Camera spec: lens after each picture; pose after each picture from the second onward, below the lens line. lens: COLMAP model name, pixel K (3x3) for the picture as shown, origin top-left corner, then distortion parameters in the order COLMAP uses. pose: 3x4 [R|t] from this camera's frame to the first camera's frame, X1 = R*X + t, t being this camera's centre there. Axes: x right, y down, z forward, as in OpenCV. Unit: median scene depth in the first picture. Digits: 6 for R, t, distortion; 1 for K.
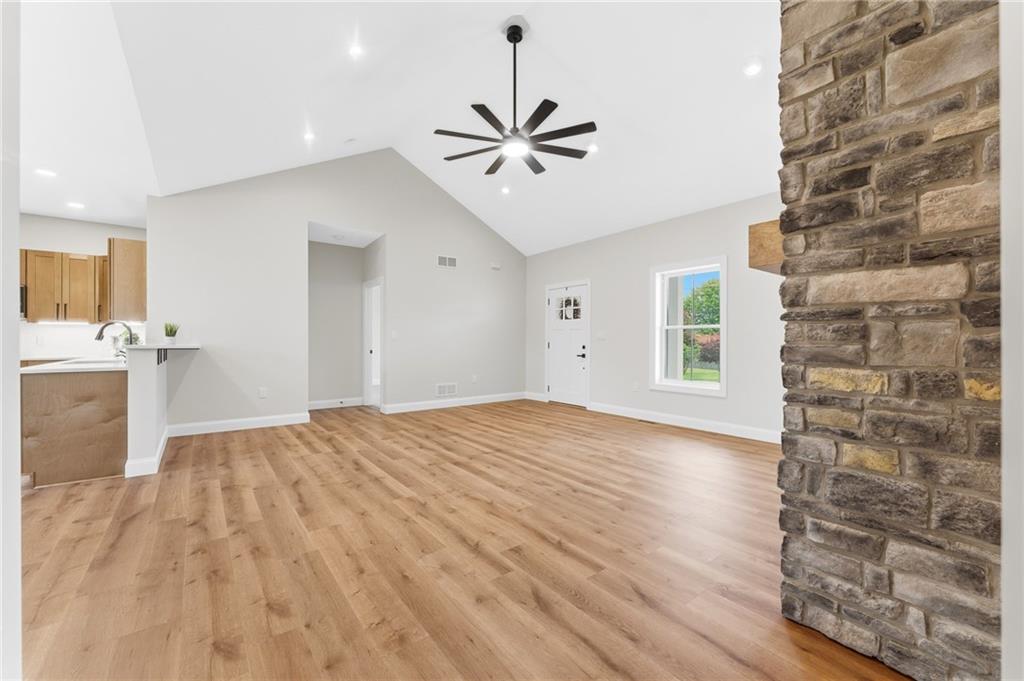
lens RADIAL K [[416.1, 0, 508.0], [0, 416.1, 340.3], [0, 0, 1]] dist [-0.001218, -0.000103]
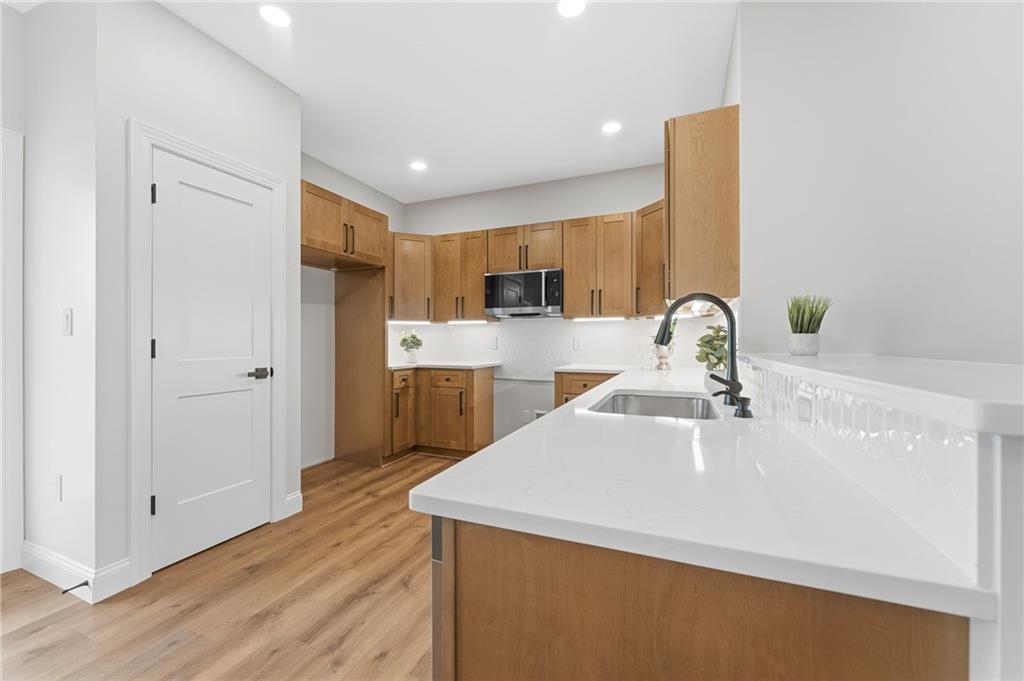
lens RADIAL K [[407.8, 0, 512.0], [0, 407.8, 340.5], [0, 0, 1]] dist [-0.001267, -0.000466]
pose [[0.514274, -0.002343, -0.857623, -0.588575], [0.000524, 0.999997, -0.002418, -0.004121], [0.857626, 0.000795, 0.514274, 0.552921]]
